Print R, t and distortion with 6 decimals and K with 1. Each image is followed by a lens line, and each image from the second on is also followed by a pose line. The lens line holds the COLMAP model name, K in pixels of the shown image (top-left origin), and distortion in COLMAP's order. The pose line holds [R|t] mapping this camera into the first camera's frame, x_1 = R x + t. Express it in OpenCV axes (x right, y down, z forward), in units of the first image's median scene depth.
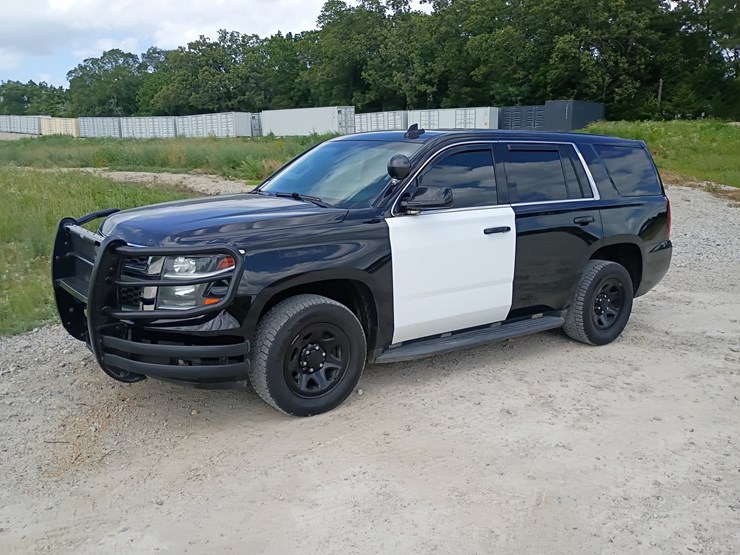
lens RADIAL K [[659.8, 0, 362.4], [0, 659.8, 273.5], [0, 0, 1]] dist [0.069413, -0.107230]
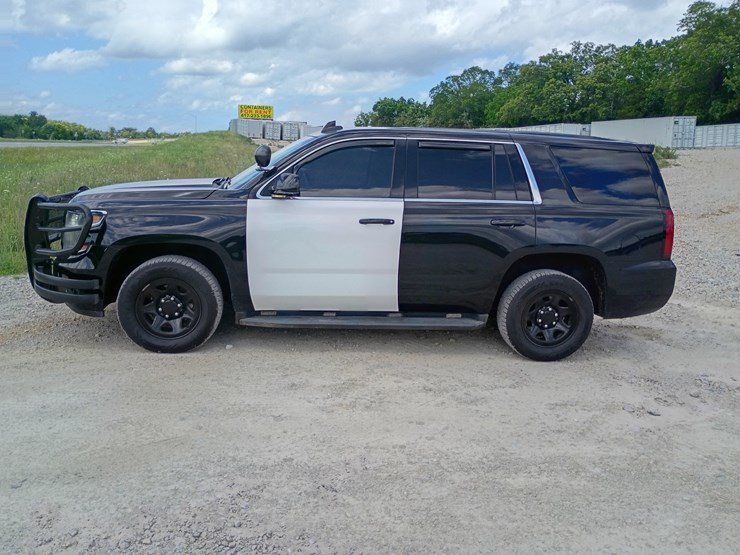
lens RADIAL K [[649.5, 0, 370.0], [0, 649.5, 277.5], [0, 0, 1]] dist [0.065390, -0.098110]
pose [[0.863456, 0.116910, -0.490688, 0.056462], [-0.121452, 0.992337, 0.022714, 0.000025], [0.489584, 0.039983, 0.871039, 0.008124]]
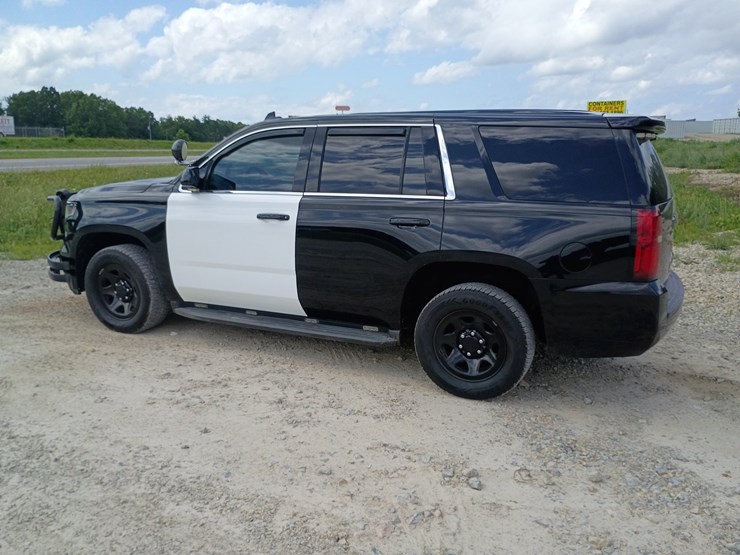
lens RADIAL K [[659.8, 0, 362.4], [0, 659.8, 273.5], [0, 0, 1]] dist [0.069413, -0.107230]
pose [[0.463411, 0.157993, -0.871945, 0.089631], [-0.162174, 0.982480, 0.091831, -0.007482], [0.871177, 0.098851, 0.480915, 0.051883]]
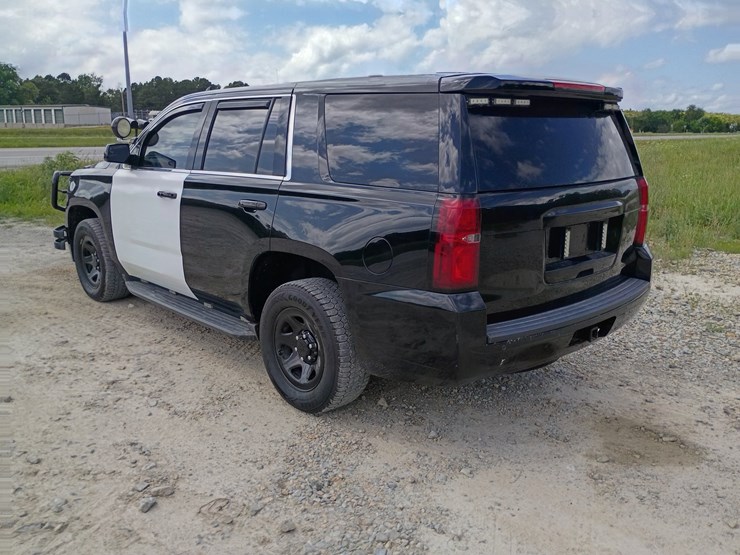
lens RADIAL K [[649.5, 0, 370.0], [0, 649.5, 277.5], [0, 0, 1]] dist [0.065390, -0.098110]
pose [[0.085362, 0.204335, -0.975172, 0.092759], [-0.183775, 0.965180, 0.186155, -0.014172], [0.979255, 0.163321, 0.119942, 0.094467]]
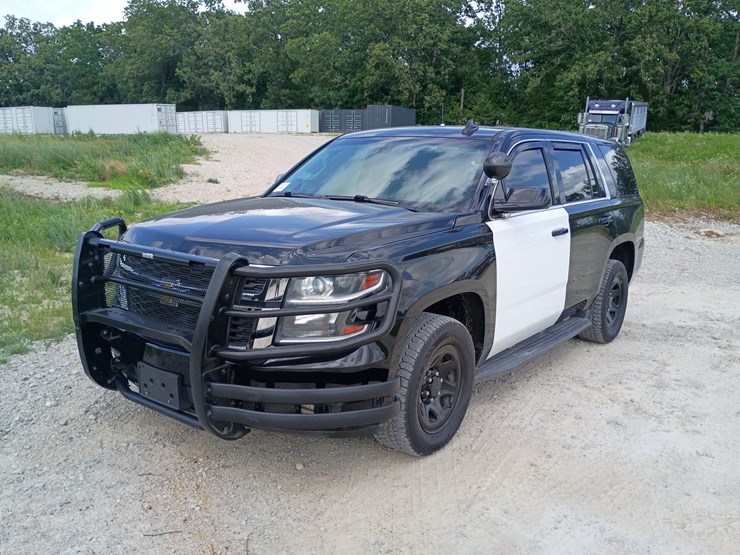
lens RADIAL K [[659.4, 0, 365.3], [0, 659.4, 261.4], [0, 0, 1]] dist [0.075762, -0.111762]
pose [[0.957168, -0.039435, 0.286835, -0.027186], [0.045211, 0.998886, -0.013536, -0.001829], [-0.285982, 0.025924, 0.957884, 0.013123]]
